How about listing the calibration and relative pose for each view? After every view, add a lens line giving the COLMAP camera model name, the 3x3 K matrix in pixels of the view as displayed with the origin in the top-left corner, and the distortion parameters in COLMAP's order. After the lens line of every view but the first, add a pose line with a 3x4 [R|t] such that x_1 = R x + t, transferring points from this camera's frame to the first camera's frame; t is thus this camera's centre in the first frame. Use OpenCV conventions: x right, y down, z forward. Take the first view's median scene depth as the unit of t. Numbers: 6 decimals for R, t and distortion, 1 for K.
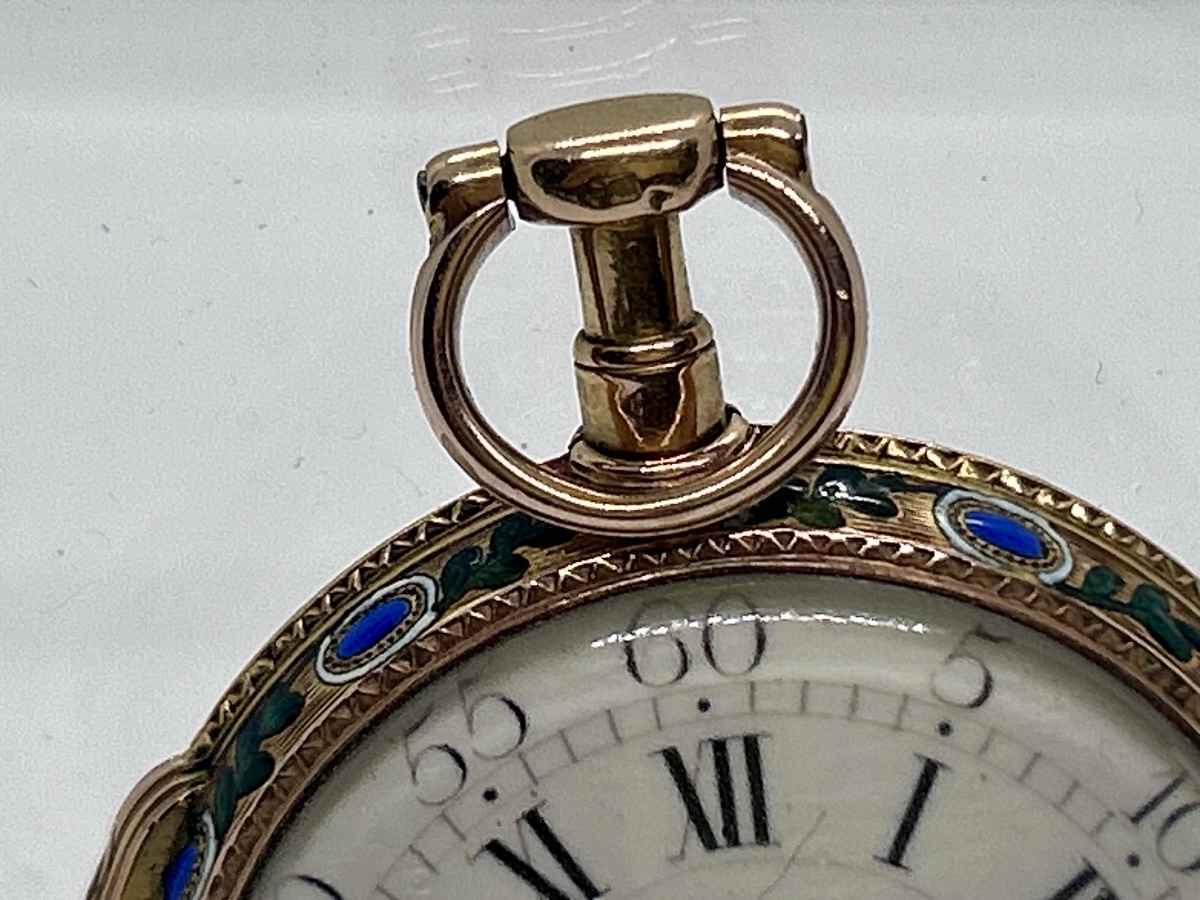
lens RADIAL K [[4818.8, 0, 610.8], [0, 4818.8, 454.7], [0, 0, 1]] dist [0.212514, 0.000000]
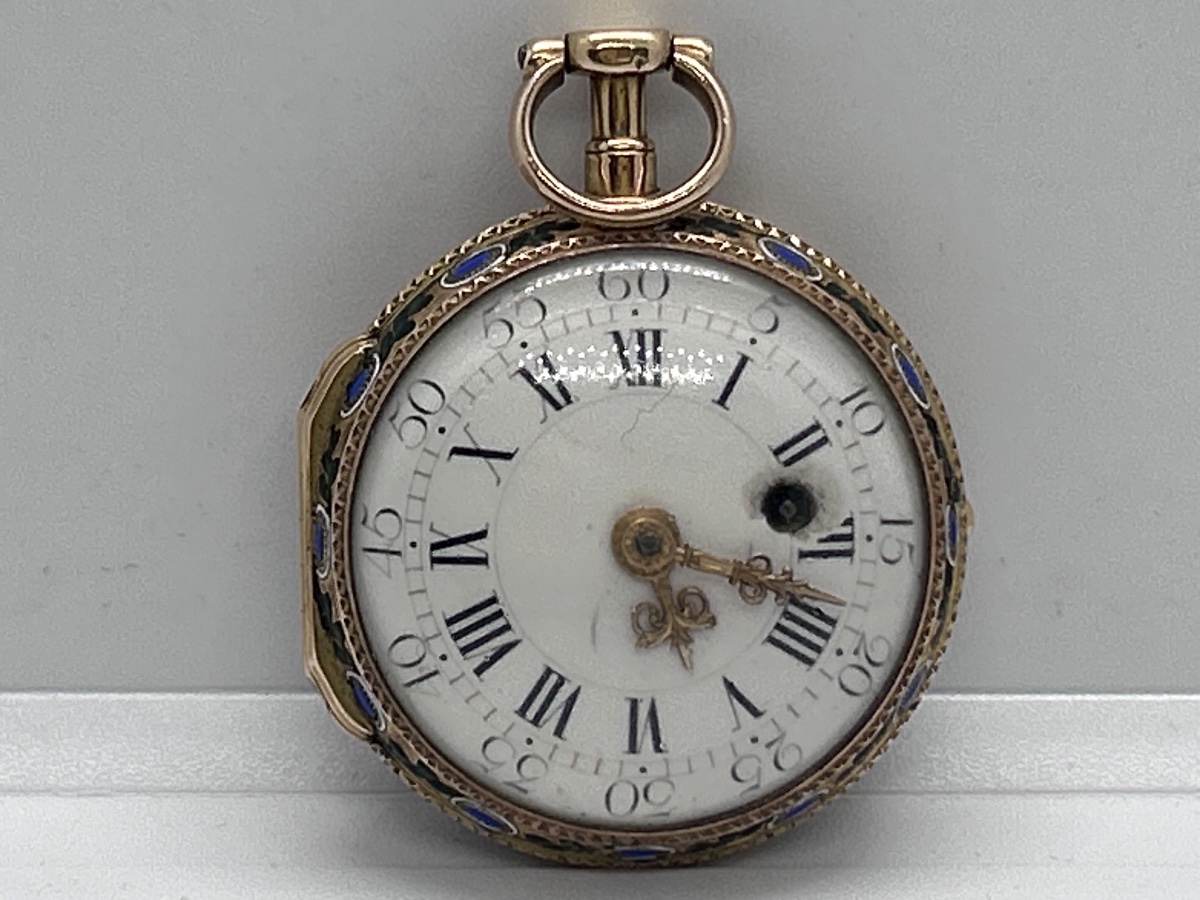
lens RADIAL K [[4818.8, 0, 597.2], [0, 4818.8, 448.8], [0, 0, 1]] dist [0.212514, 0.000000]
pose [[0.991953, 0.116416, 0.049768, -0.088625], [-0.101203, 0.965277, -0.240826, 0.584889], [-0.076076, 0.233852, 0.969291, -0.916574]]
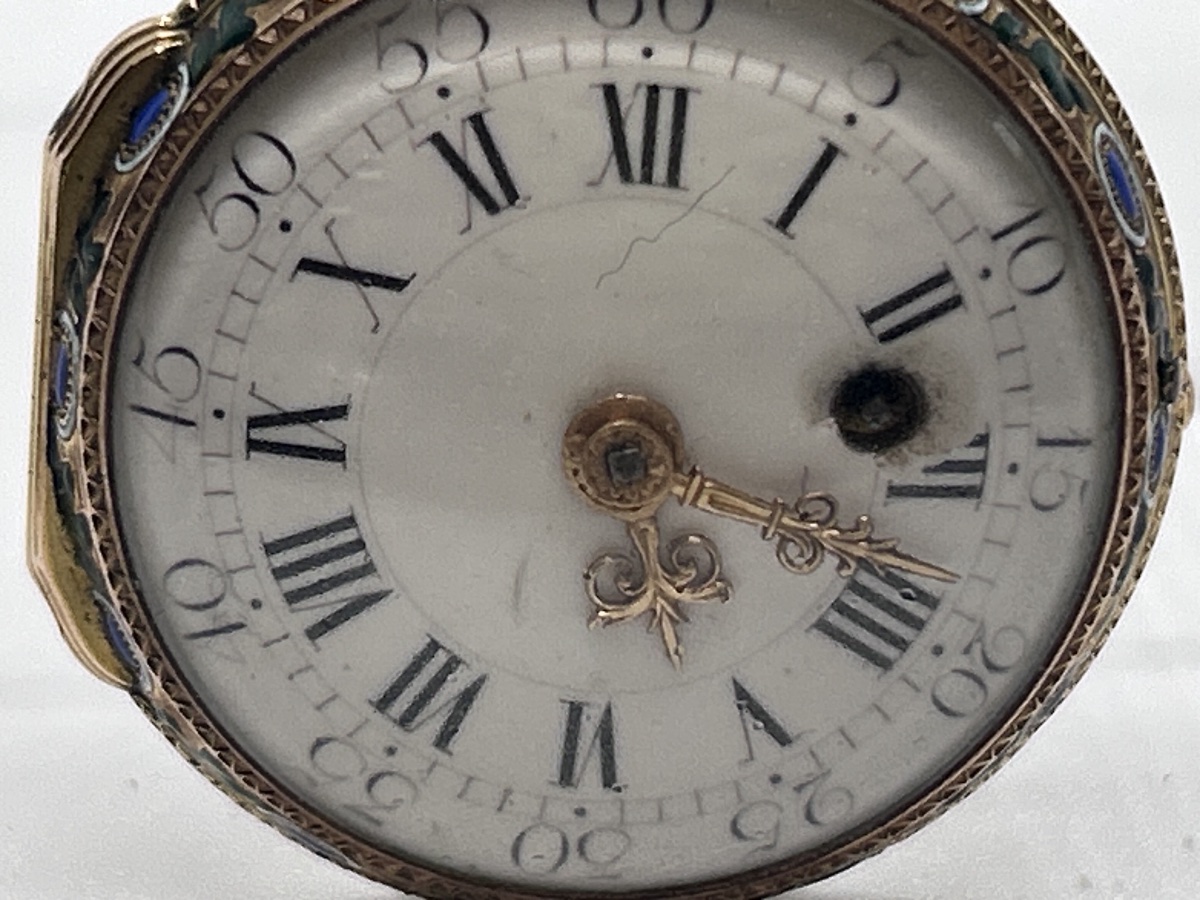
lens RADIAL K [[4818.8, 0, 573.8], [0, 4818.8, 453.2], [0, 0, 1]] dist [0.212514, 0.000000]
pose [[0.976293, 0.203962, 0.072471, -0.059215], [-0.205139, 0.978690, 0.009115, 0.135261], [-0.069067, -0.023766, 0.997329, -0.118336]]
